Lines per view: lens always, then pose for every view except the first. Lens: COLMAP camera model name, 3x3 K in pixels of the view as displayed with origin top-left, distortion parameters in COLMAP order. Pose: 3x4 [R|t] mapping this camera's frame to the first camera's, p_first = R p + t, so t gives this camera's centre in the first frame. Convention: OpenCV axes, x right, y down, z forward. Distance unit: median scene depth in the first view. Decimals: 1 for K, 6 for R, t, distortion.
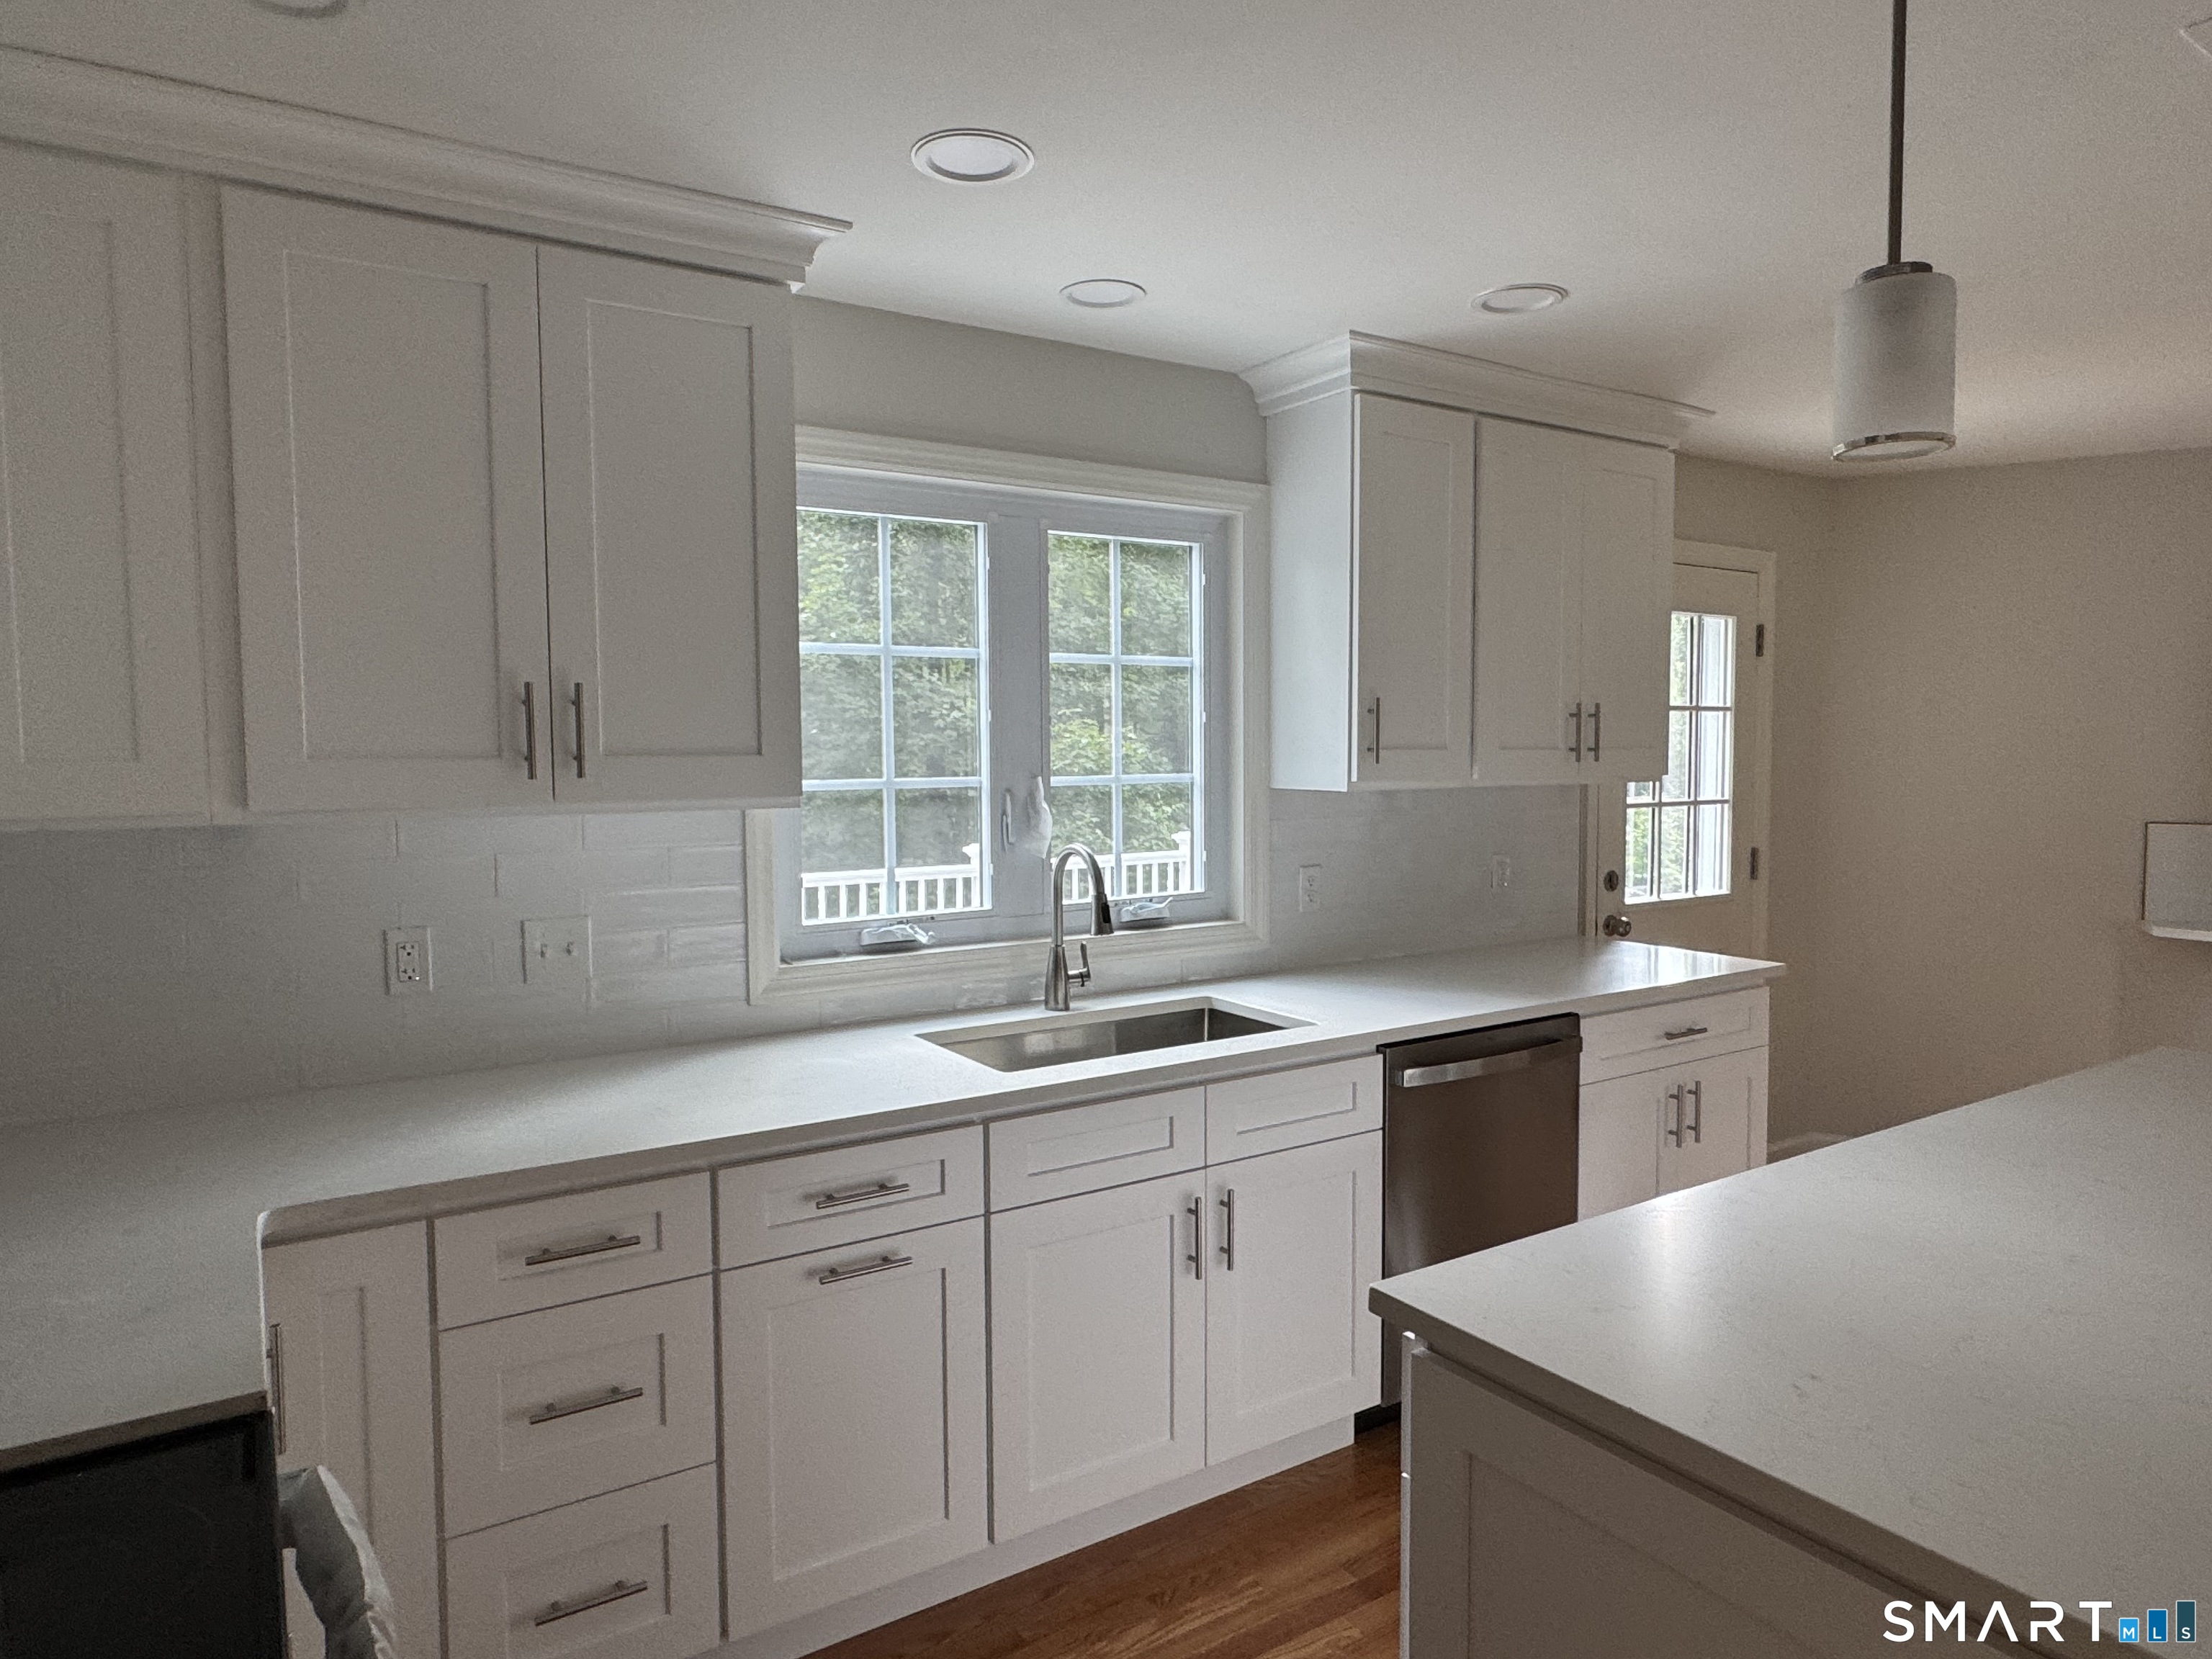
lens RADIAL K [[1337.7, 0, 1109.1], [0, 1337.7, 823.5], [0, 0, 1]] dist [-0.003711, 0.003468]
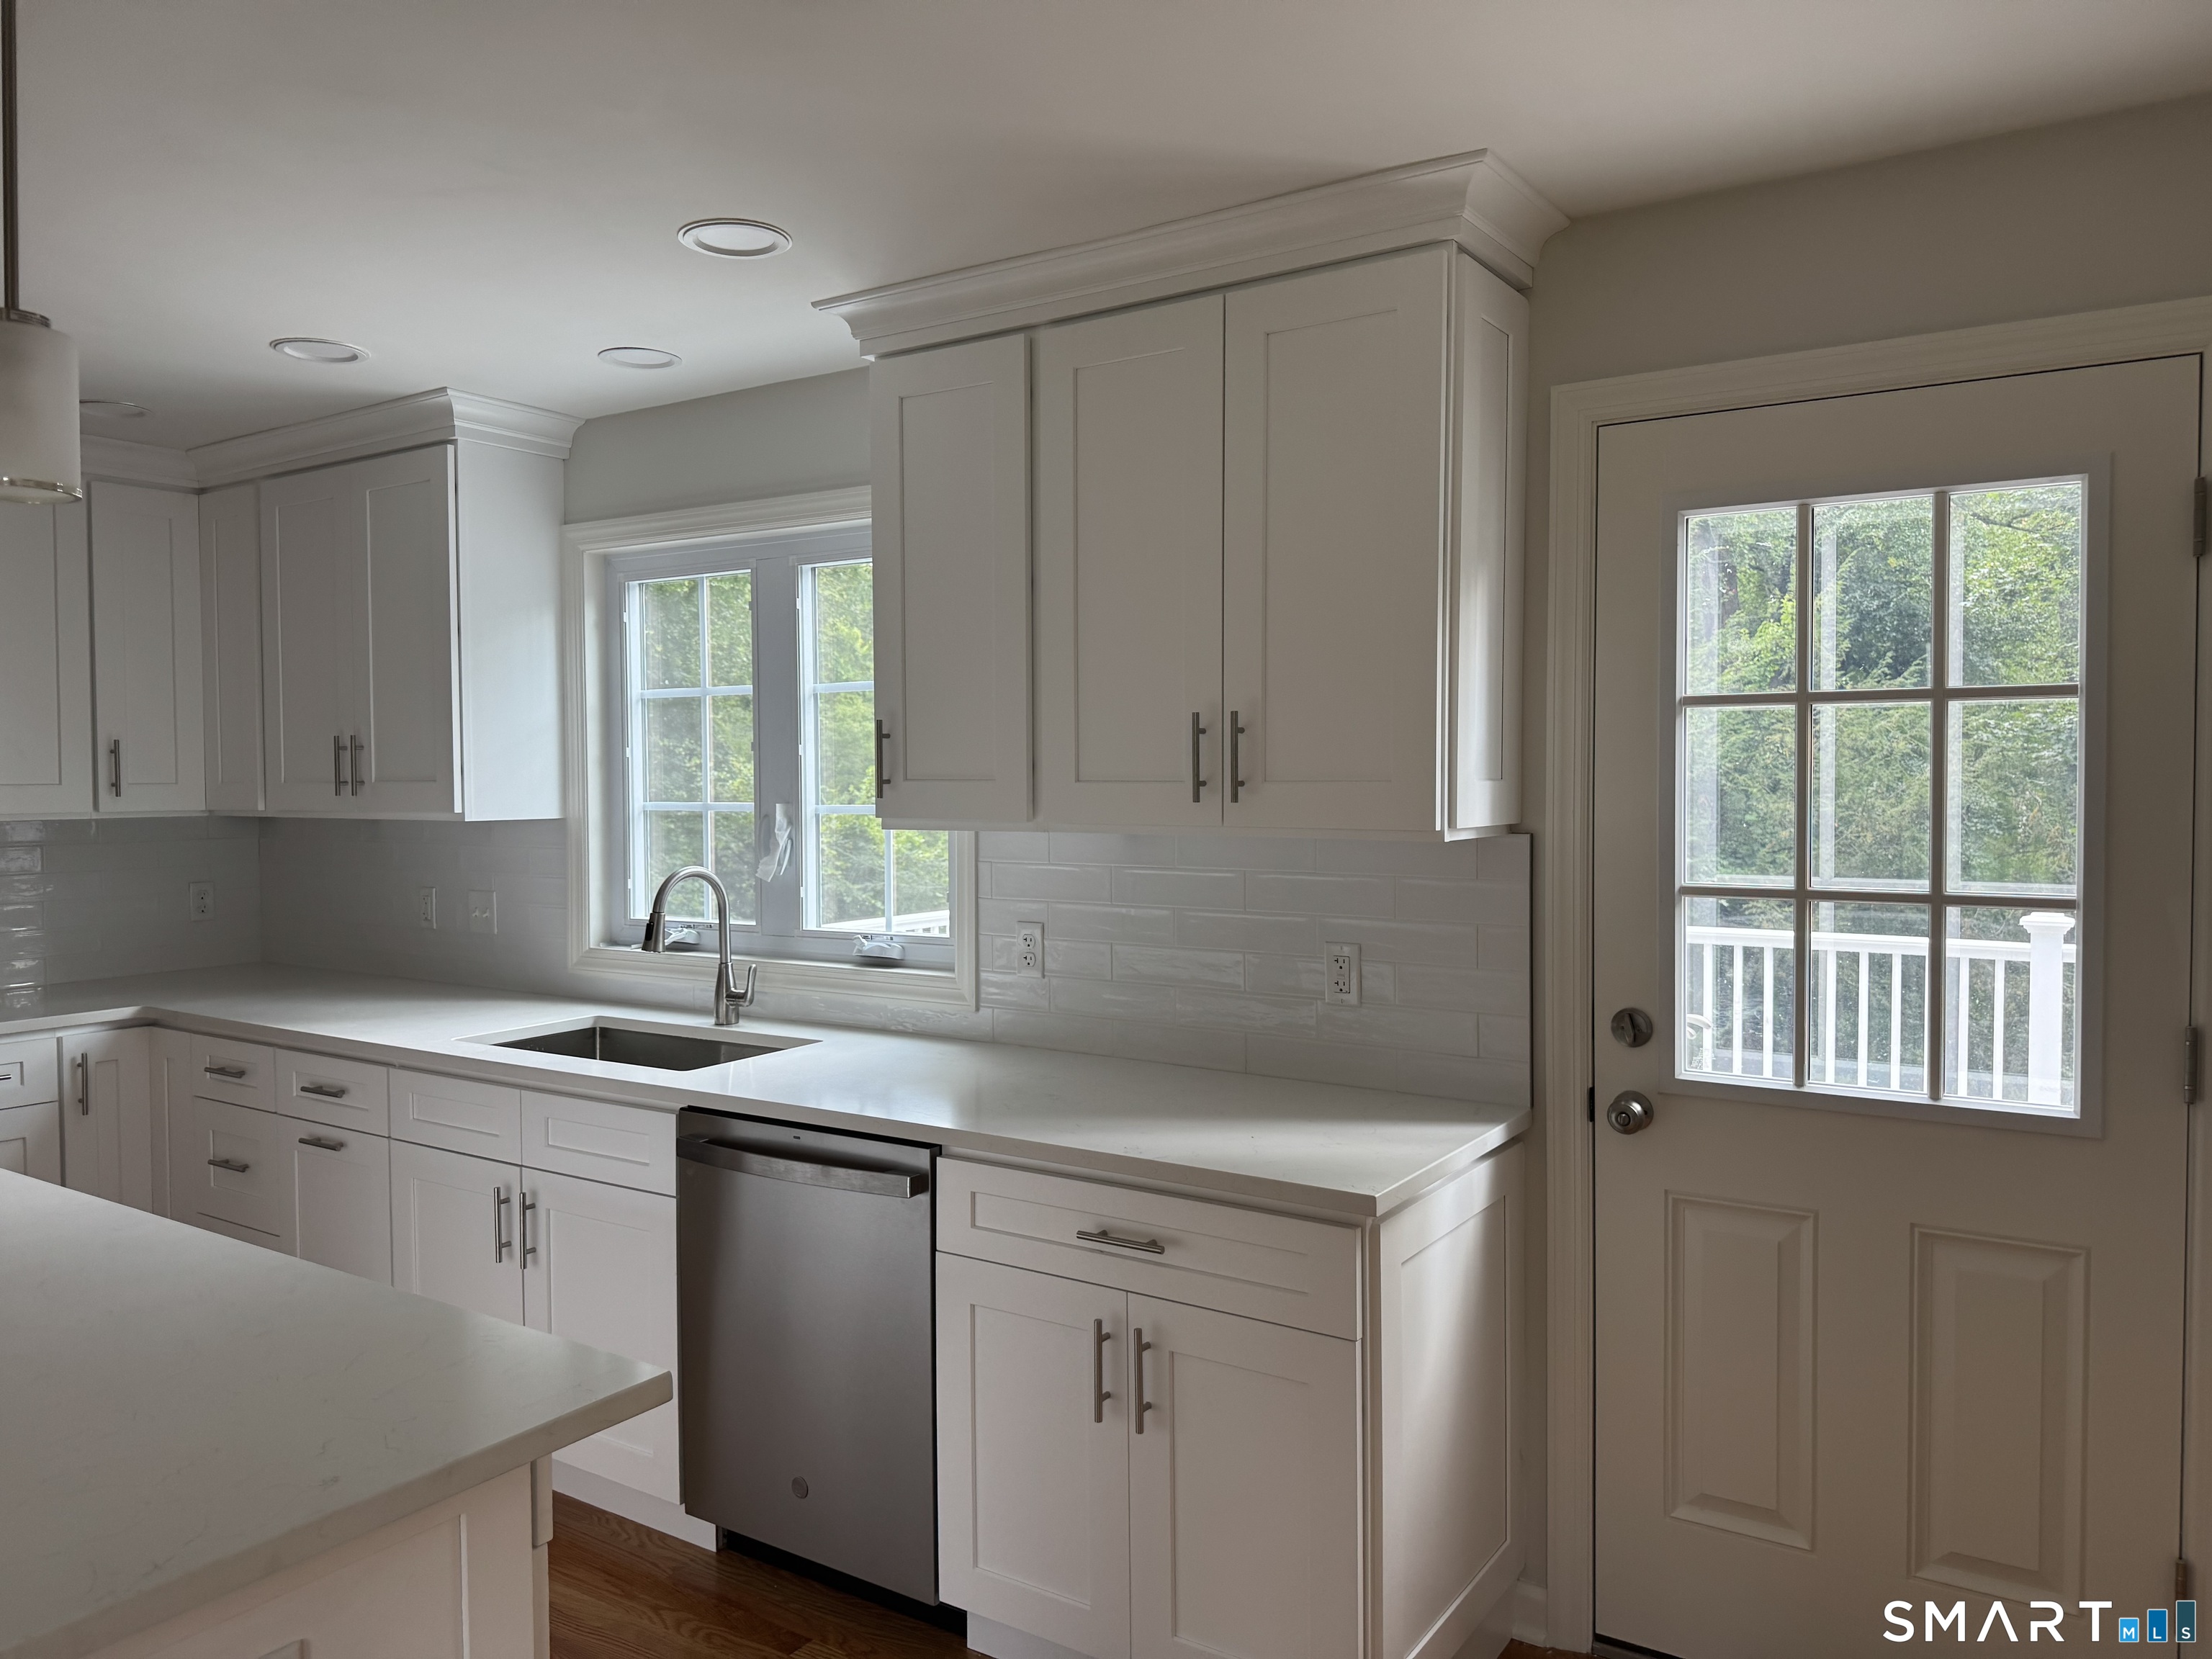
lens RADIAL K [[1564.4, 0, 1127.0], [0, 1564.4, 821.1], [0, 0, 1]] dist [0.046869, -0.078047]
pose [[0.409950, 0.032550, -0.911527, 1.174389], [-0.049328, 0.998692, 0.013478, -0.051308], [0.910773, 0.039439, 0.411020, 0.747651]]
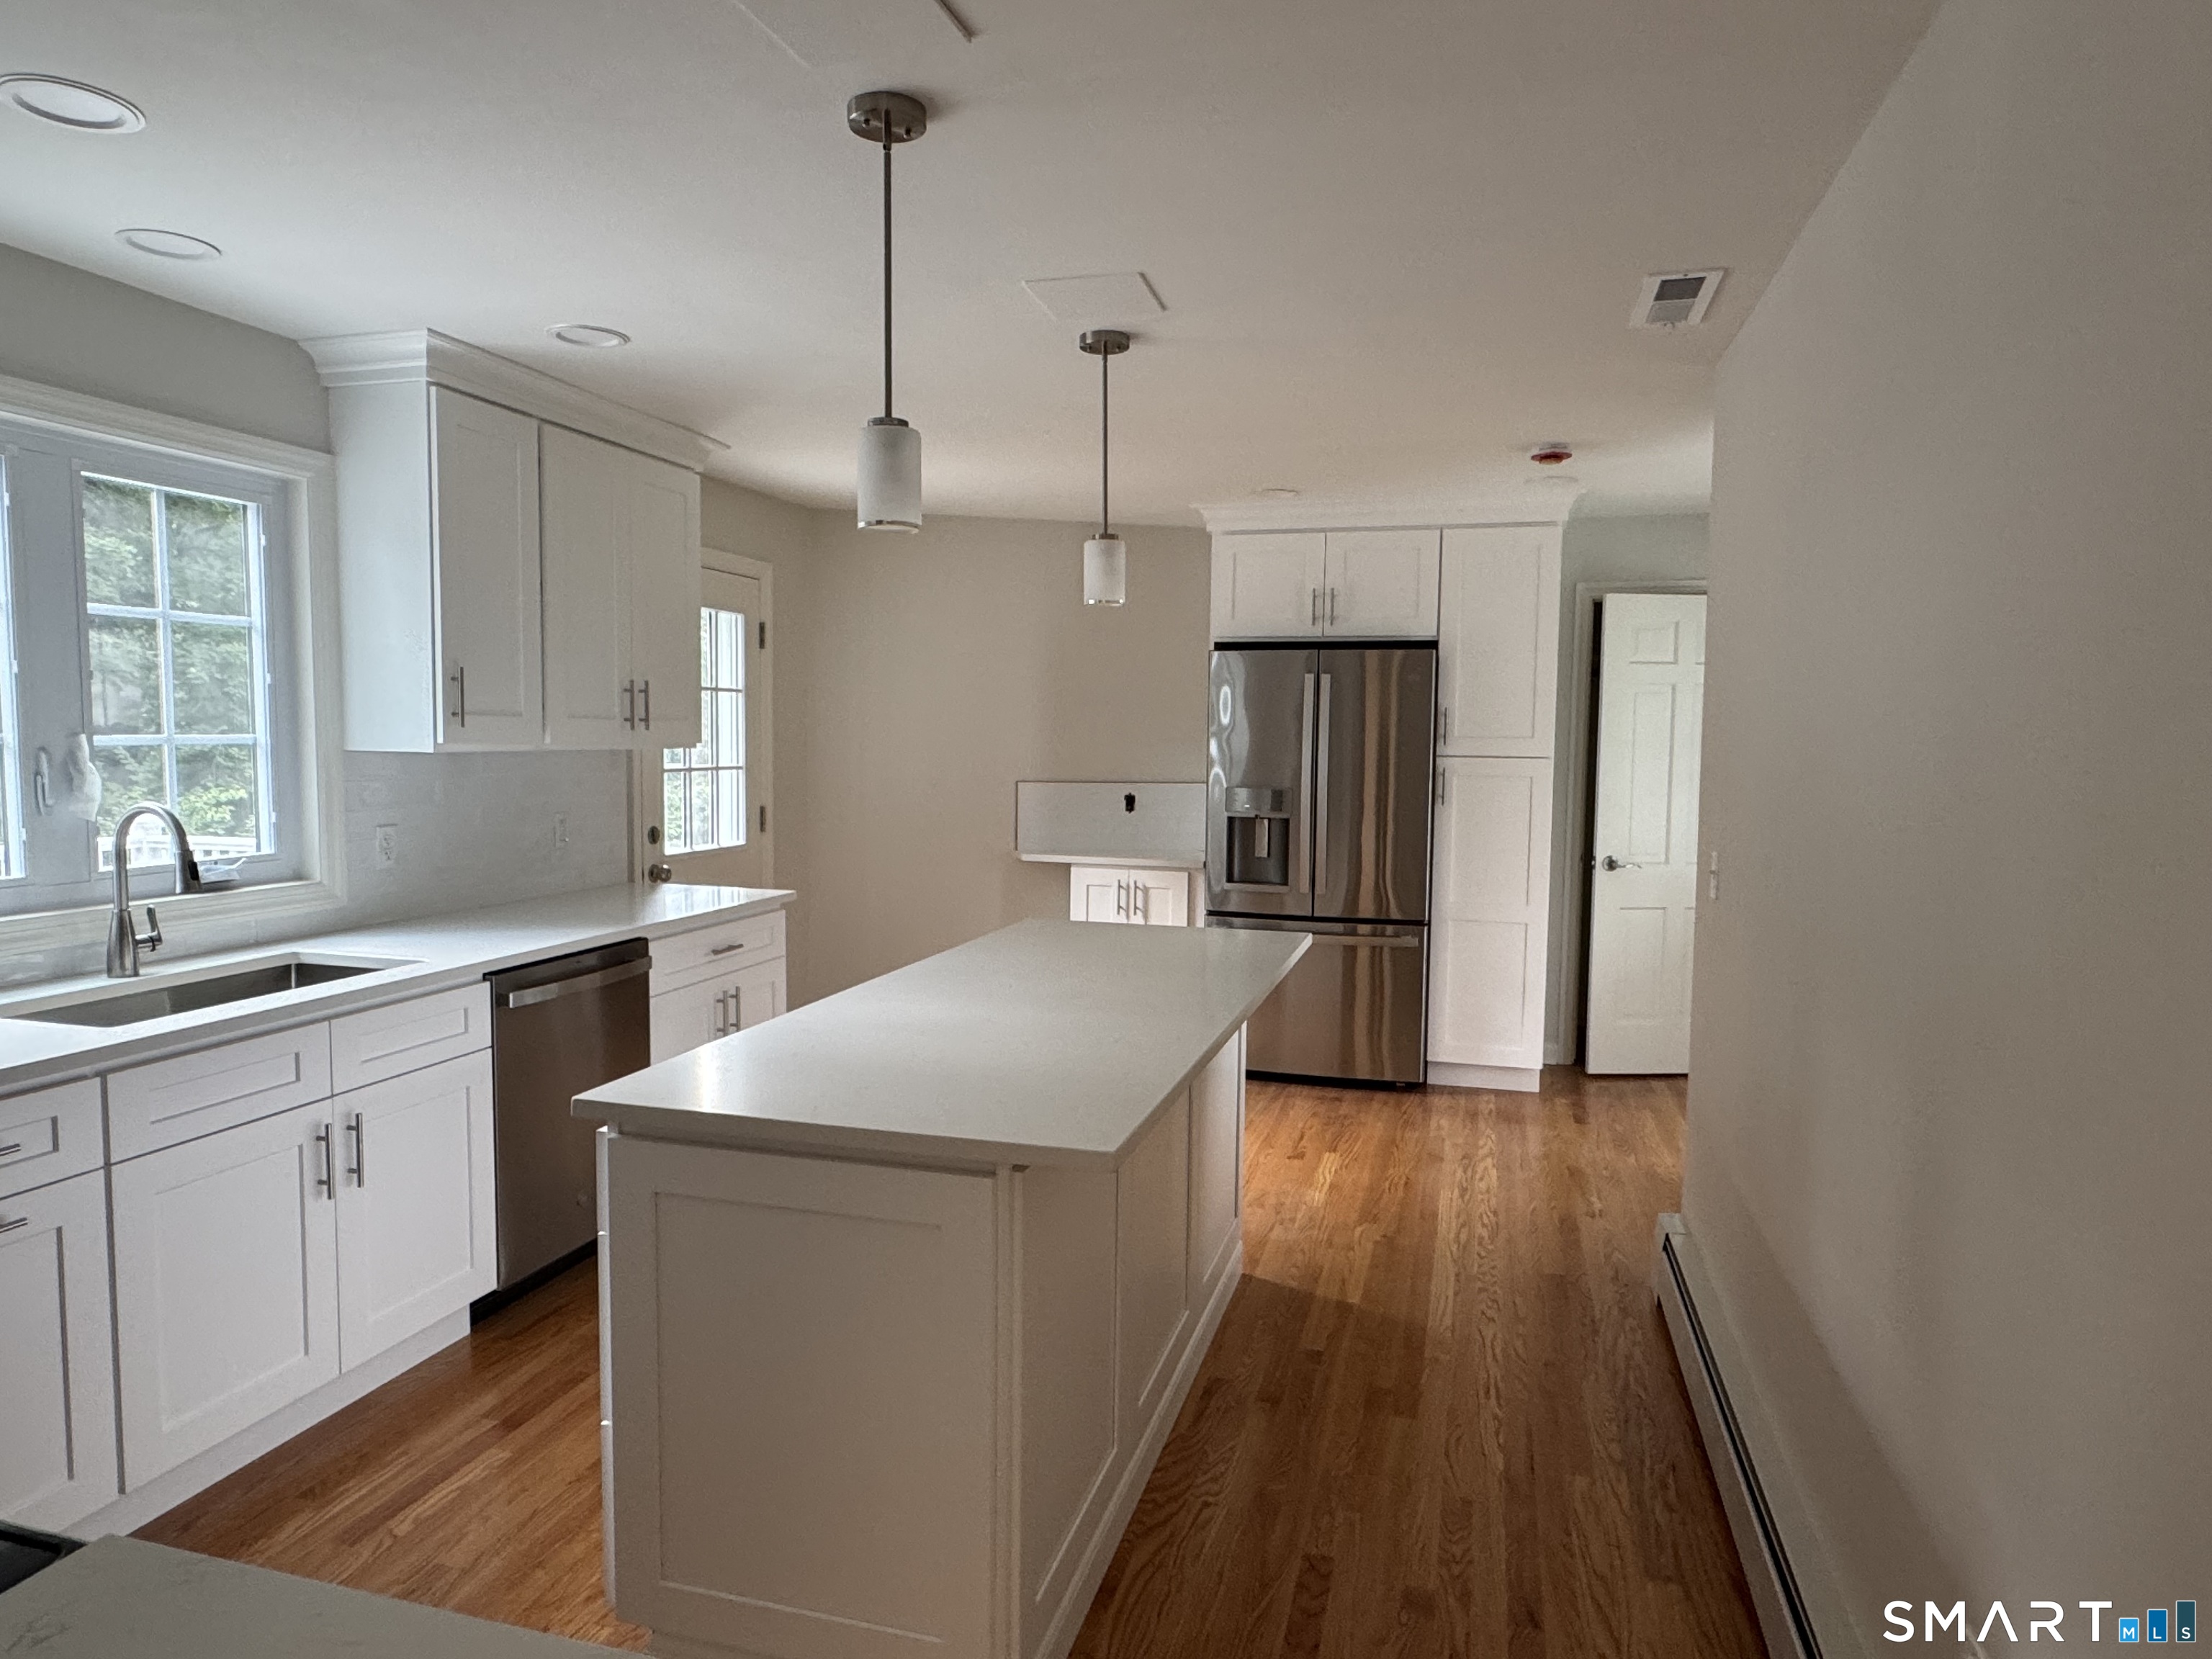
lens RADIAL K [[1337.7, 0, 1101.0], [0, 1337.7, 826.2], [0, 0, 1]] dist [-0.003711, 0.003468]
pose [[0.749933, -0.032349, 0.660722, -0.136774], [0.022856, 0.999474, 0.022992, 0.024022], [-0.661119, -0.002141, 0.750278, -0.175732]]
